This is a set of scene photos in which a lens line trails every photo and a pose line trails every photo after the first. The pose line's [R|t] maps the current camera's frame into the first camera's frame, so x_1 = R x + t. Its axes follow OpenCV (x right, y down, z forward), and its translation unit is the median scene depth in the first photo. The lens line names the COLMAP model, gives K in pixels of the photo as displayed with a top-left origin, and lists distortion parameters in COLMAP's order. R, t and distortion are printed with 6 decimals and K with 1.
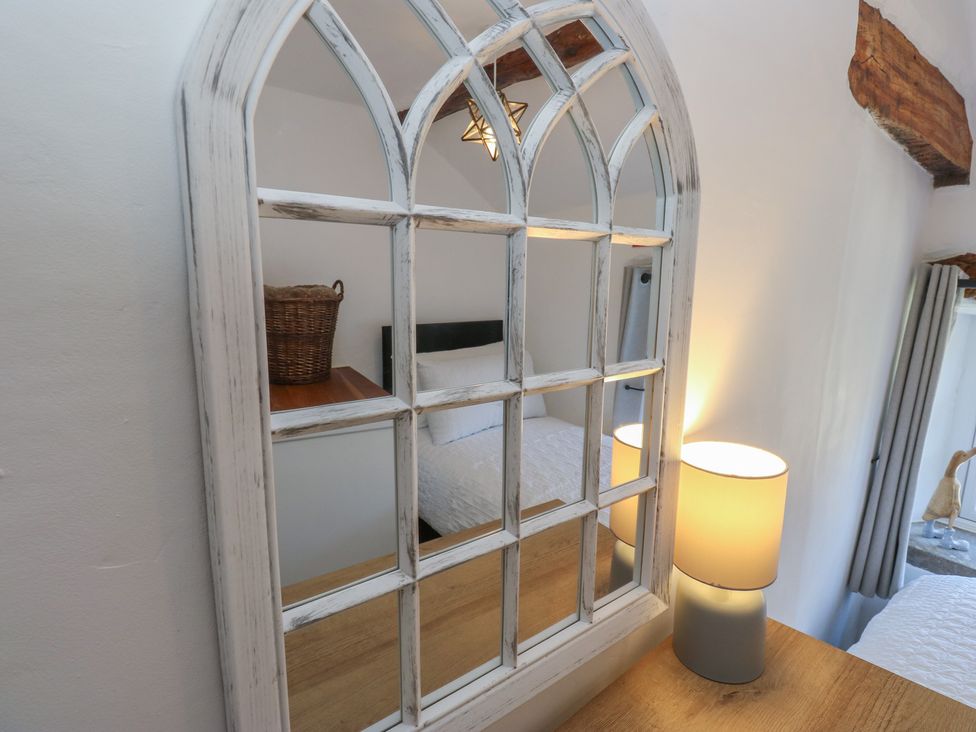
lens RADIAL K [[517.8, 0, 496.2], [0, 517.8, 362.1], [0, 0, 1]] dist [-0.004770, -0.010321]
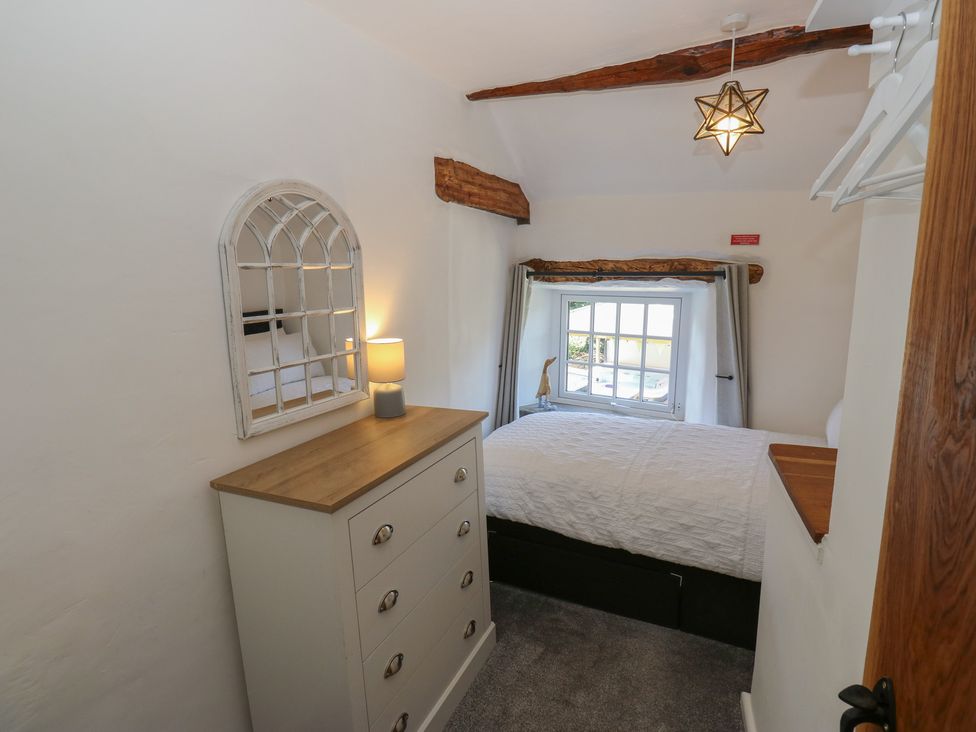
lens RADIAL K [[489.6, 0, 489.4], [0, 489.6, 360.1], [0, 0, 1]] dist [-0.003049, -0.001315]
pose [[0.910001, -0.096113, 0.403312, -0.076385], [0.088116, 0.995370, 0.038387, 0.143093], [-0.405134, 0.000606, 0.914257, -1.034481]]
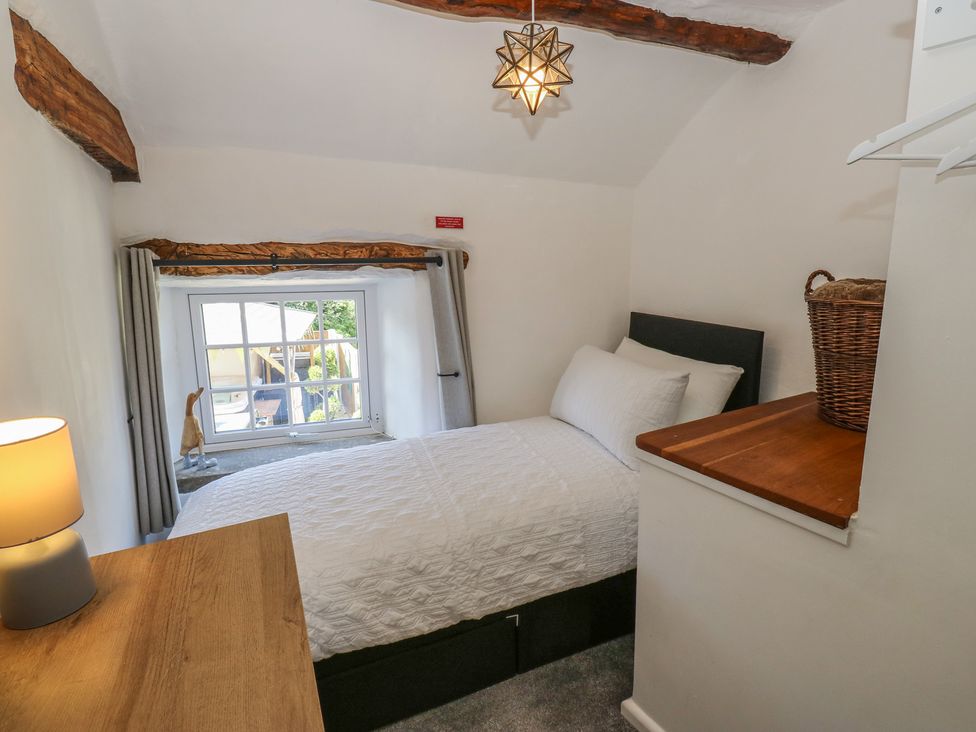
lens RADIAL K [[517.8, 0, 495.9], [0, 517.8, 361.0], [0, 0, 1]] dist [-0.004770, -0.010321]
pose [[0.263918, -0.204405, 0.942638, -0.160918], [0.171433, 0.971668, 0.162702, 0.024454], [-0.949188, 0.118659, 0.291483, -0.190993]]
